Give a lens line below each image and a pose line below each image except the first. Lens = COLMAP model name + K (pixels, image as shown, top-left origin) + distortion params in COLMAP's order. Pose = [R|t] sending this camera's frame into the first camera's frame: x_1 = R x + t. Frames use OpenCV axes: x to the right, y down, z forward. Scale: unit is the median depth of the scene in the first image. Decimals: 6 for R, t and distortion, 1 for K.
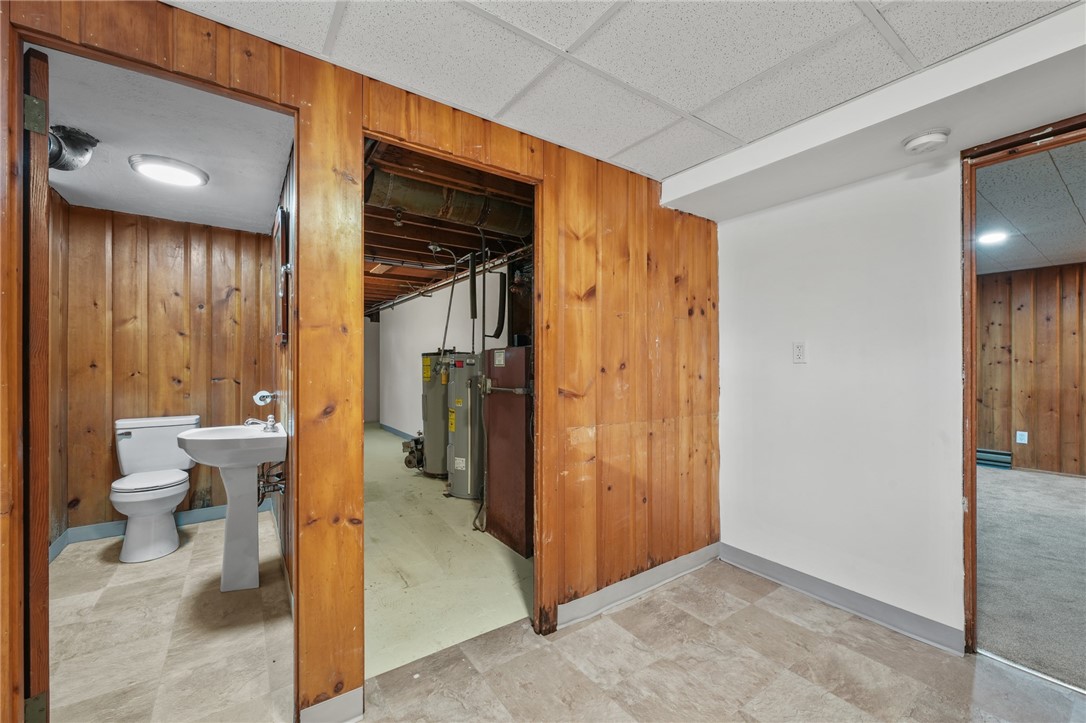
lens RADIAL K [[434.3, 0, 544.9], [0, 434.3, 364.4], [0, 0, 1]] dist [-0.000768, 0.000136]
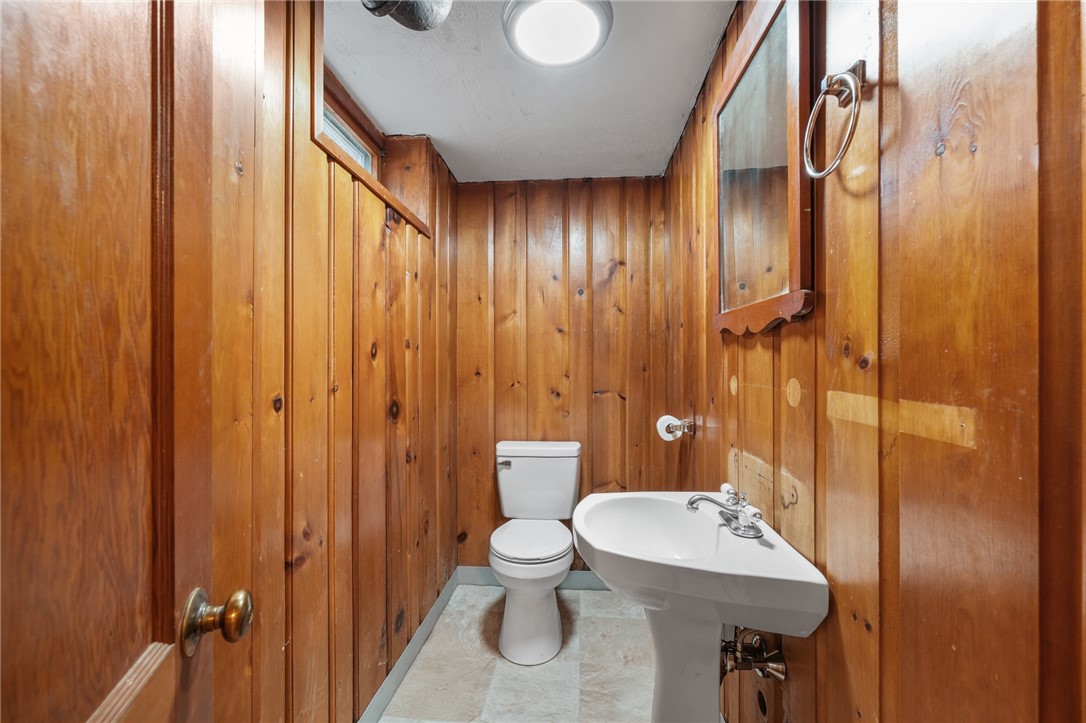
lens RADIAL K [[434.3, 0, 544.9], [0, 434.3, 364.4], [0, 0, 1]] dist [-0.000768, 0.000136]
pose [[0.766749, -0.005657, -0.641922, -0.393389], [0.003426, 0.999983, -0.004721, -0.009340], [0.641938, 0.001421, 0.766755, 0.427380]]
